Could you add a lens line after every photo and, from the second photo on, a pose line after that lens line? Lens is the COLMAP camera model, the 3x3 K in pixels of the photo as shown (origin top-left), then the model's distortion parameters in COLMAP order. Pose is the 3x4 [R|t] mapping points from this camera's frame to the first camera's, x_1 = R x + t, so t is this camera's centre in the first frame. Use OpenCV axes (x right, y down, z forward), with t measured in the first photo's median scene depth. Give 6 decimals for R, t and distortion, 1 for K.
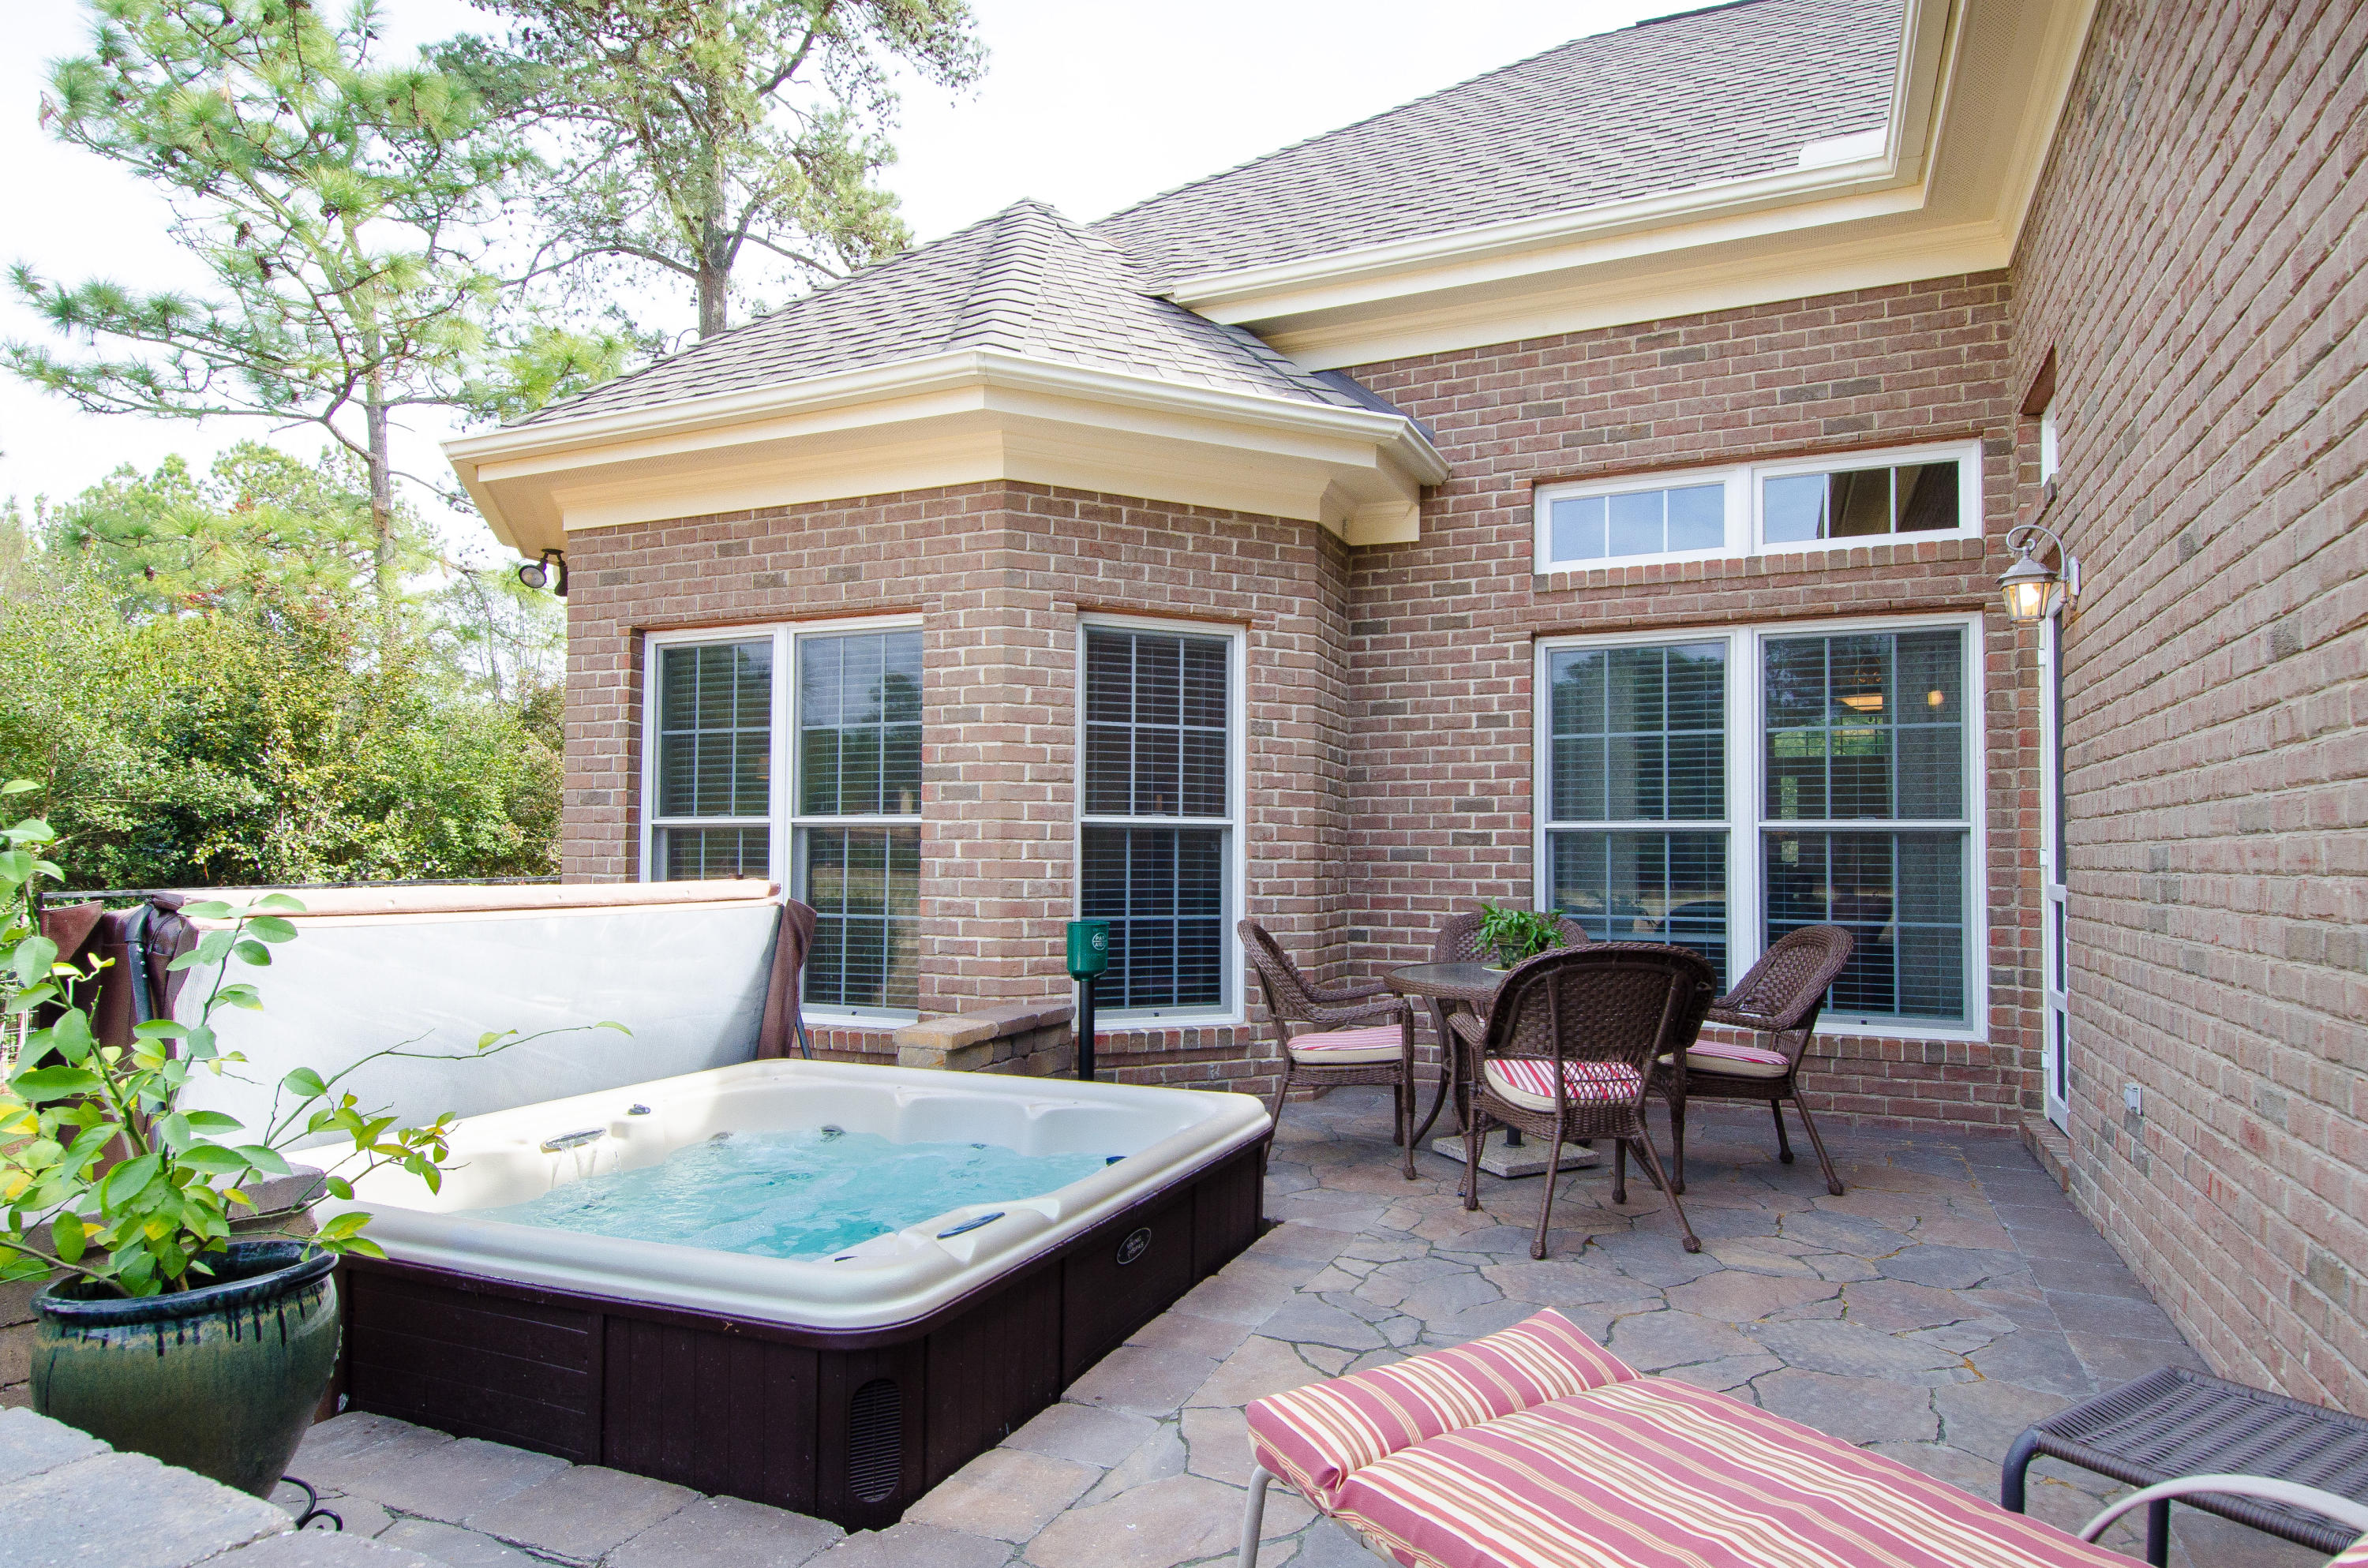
lens RADIAL K [[1085.6, 0, 1201.6], [0, 1085.6, 838.1], [0, 0, 1]] dist [0.038718, -0.030754]
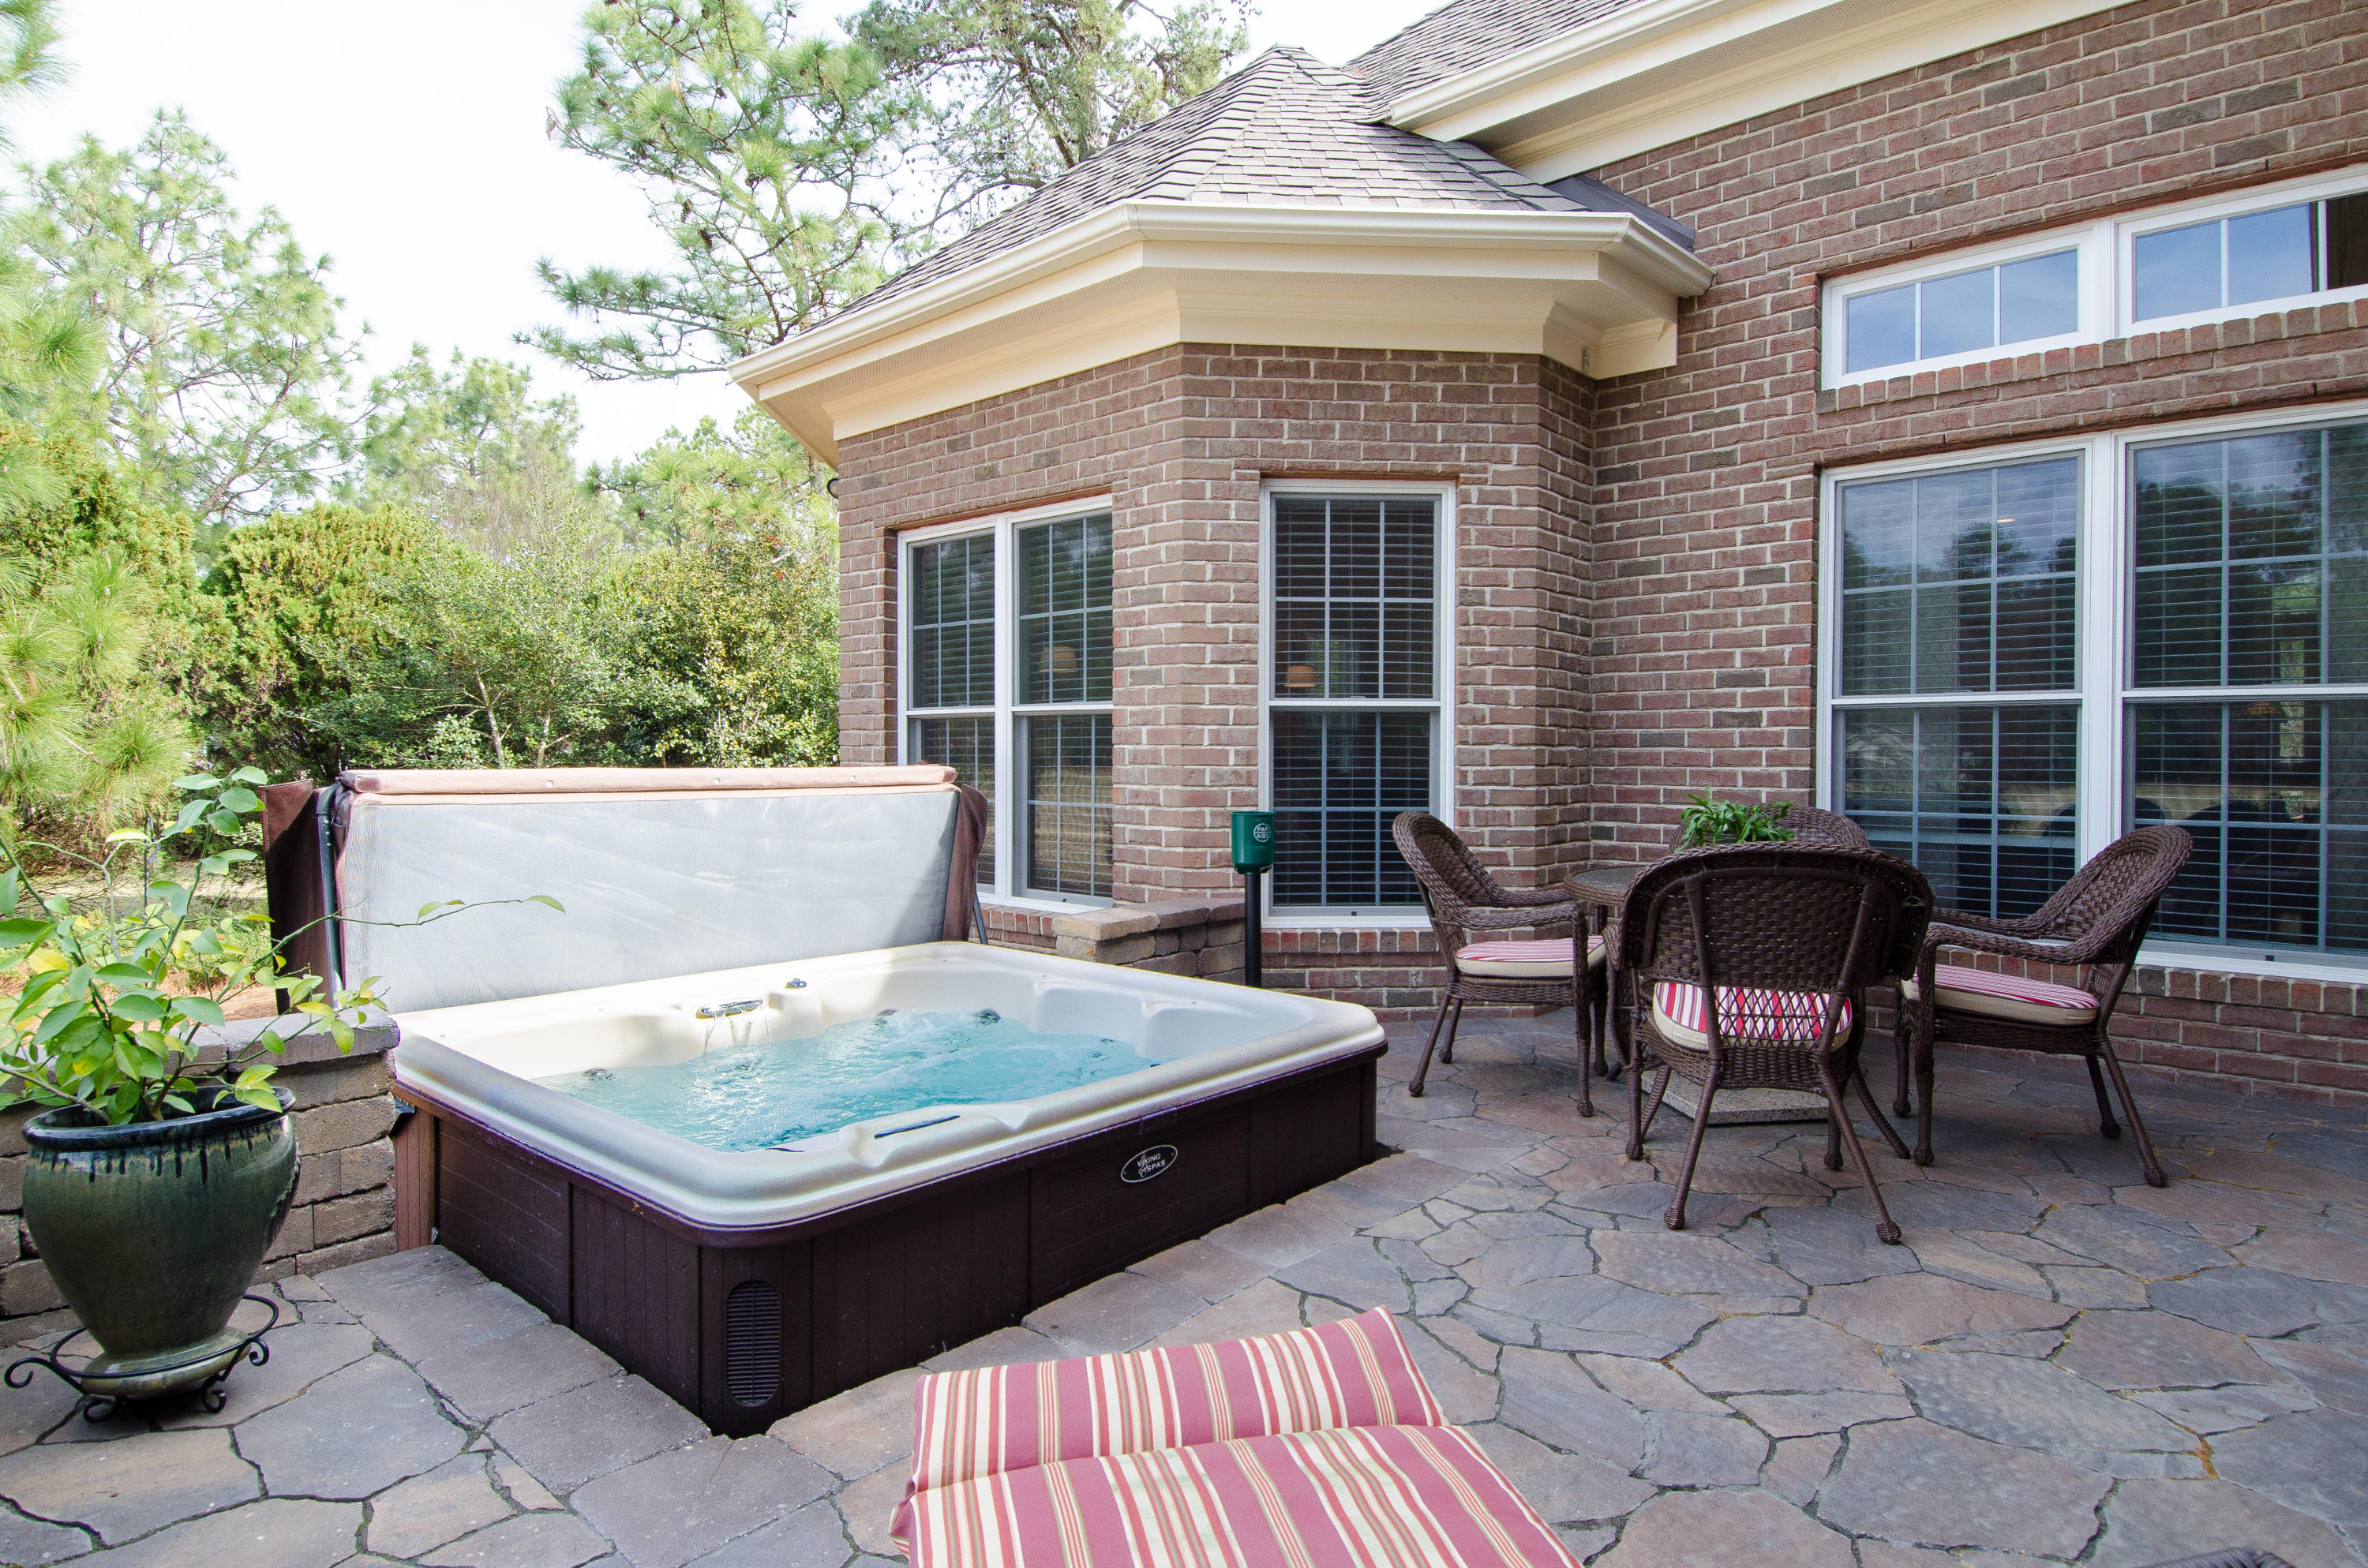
lens RADIAL K [[1104.0, 0, 1299.6], [0, 1104.0, 776.1], [0, 0, 1]] dist [0.031978, -0.033523]
pose [[0.958045, 0.002199, -0.286610, 0.175810], [0.008886, 0.999262, 0.037368, 0.009781], [0.286480, -0.038347, 0.957318, 0.089202]]
